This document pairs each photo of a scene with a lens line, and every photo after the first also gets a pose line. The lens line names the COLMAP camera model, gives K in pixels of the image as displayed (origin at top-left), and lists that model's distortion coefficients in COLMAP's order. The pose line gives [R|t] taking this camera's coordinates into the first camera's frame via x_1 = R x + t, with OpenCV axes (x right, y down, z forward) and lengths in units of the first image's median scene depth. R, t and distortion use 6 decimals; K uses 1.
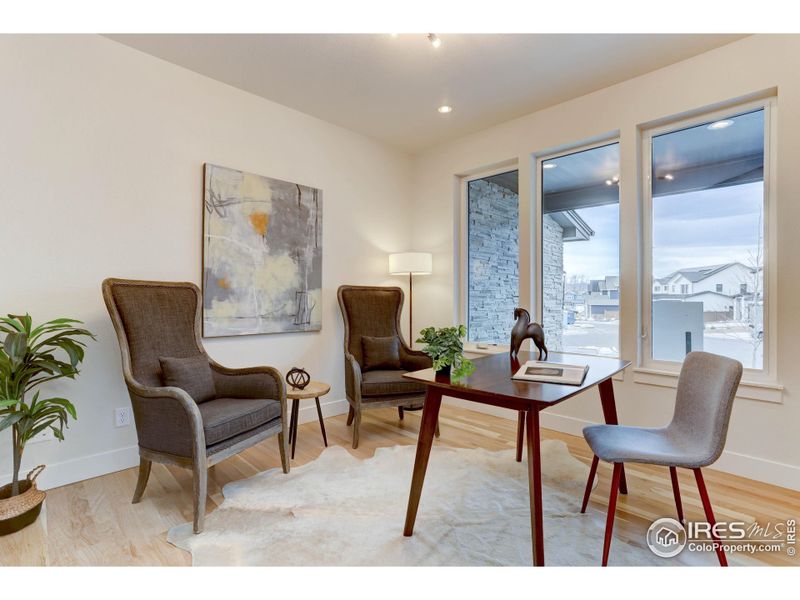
lens RADIAL K [[388.4, 0, 399.4], [0, 388.4, 296.5], [0, 0, 1]] dist [-0.002486, 0.000074]
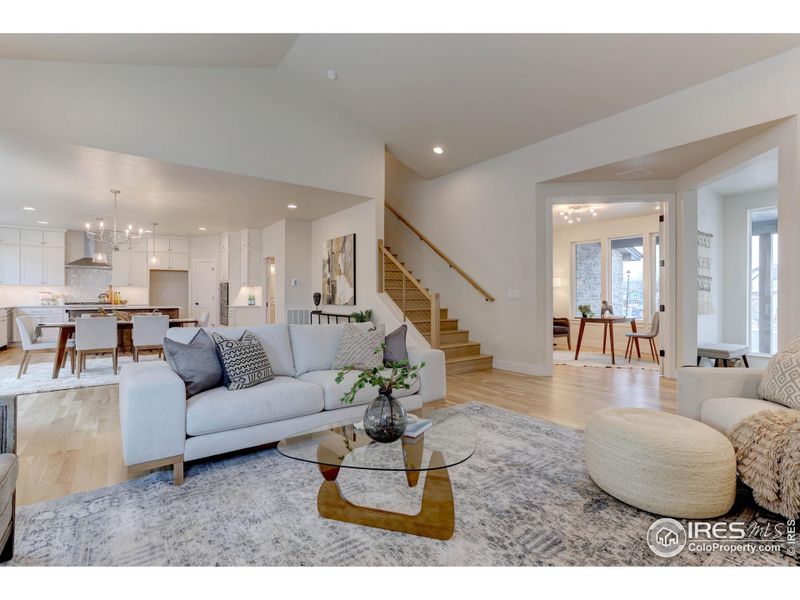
lens RADIAL K [[388.4, 0, 399.4], [0, 388.4, 296.5], [0, 0, 1]] dist [-0.002486, 0.000074]
pose [[0.990458, -0.002835, -0.137783, -0.657901], [0.002174, 0.999985, -0.004947, 0.014711], [0.137795, 0.004600, 0.990450, -1.702504]]
